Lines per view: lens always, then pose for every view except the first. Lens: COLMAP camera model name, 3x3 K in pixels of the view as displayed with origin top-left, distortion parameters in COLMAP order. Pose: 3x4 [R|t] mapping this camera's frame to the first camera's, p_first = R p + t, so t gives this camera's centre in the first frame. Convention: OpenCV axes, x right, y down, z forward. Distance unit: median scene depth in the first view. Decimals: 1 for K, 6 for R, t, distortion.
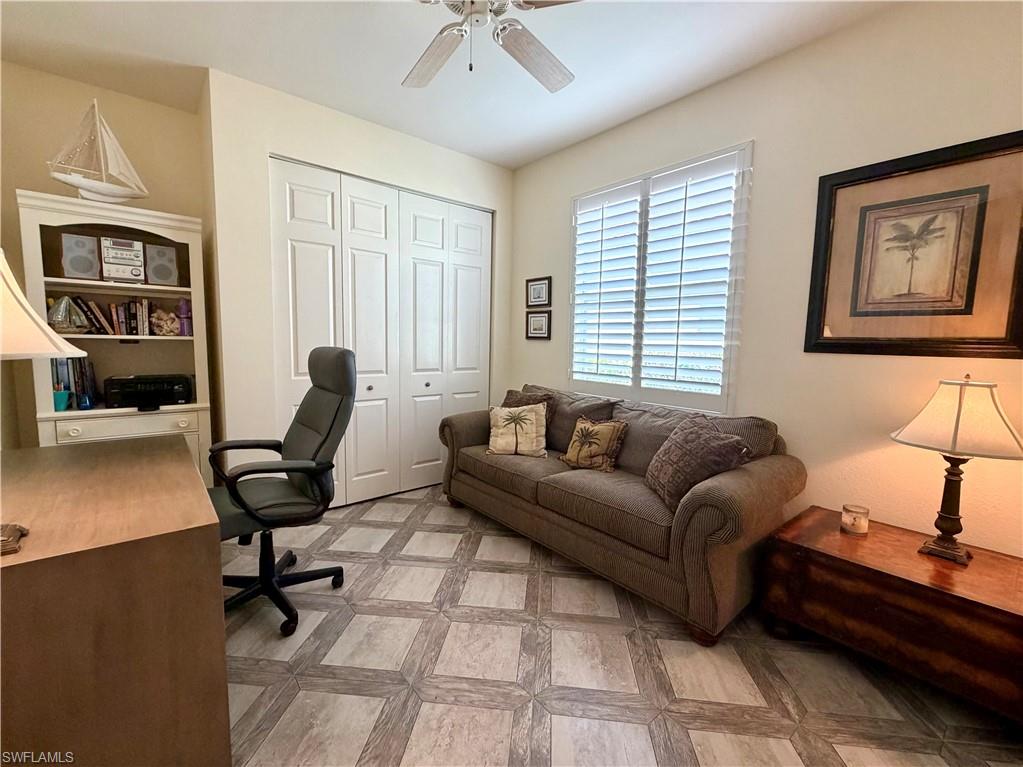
lens RADIAL K [[457.1, 0, 509.7], [0, 457.1, 386.9], [0, 0, 1]] dist [-0.000364, -0.000510]
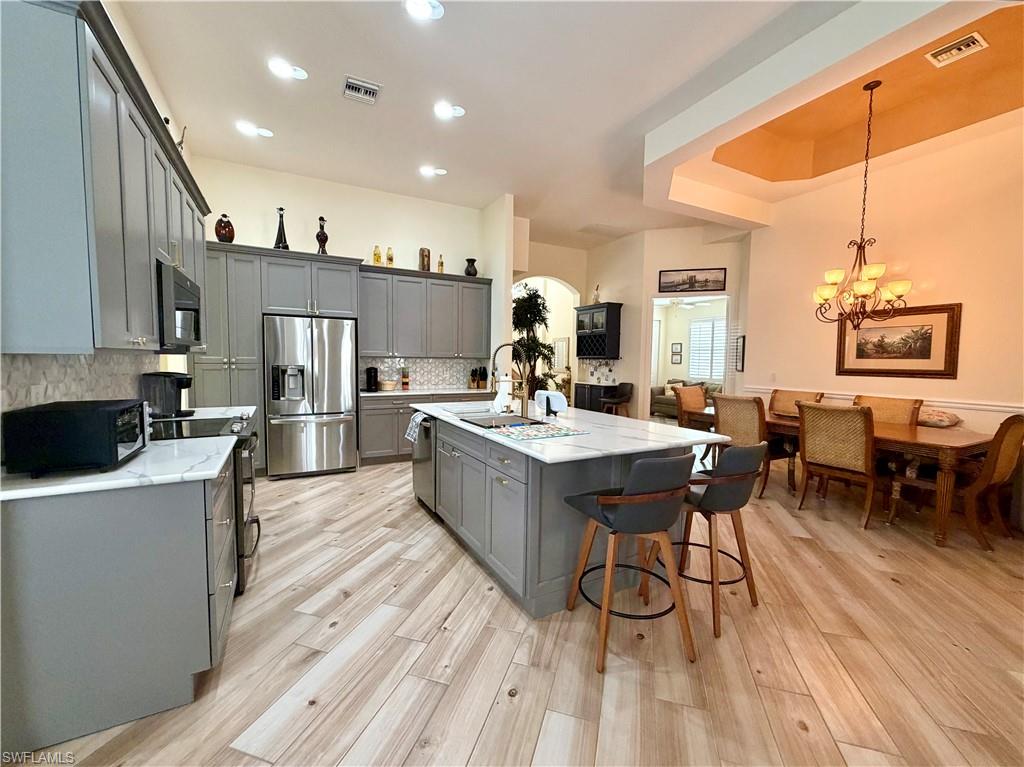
lens RADIAL K [[418.0, 0, 508.3], [0, 418.0, 387.7], [0, 0, 1]] dist [-0.001082, -0.000219]
pose [[0.975936, 0.007764, -0.217918, -0.490736], [-0.015738, 0.999268, -0.034881, 0.194447], [0.217488, 0.037471, 0.975344, -2.240990]]
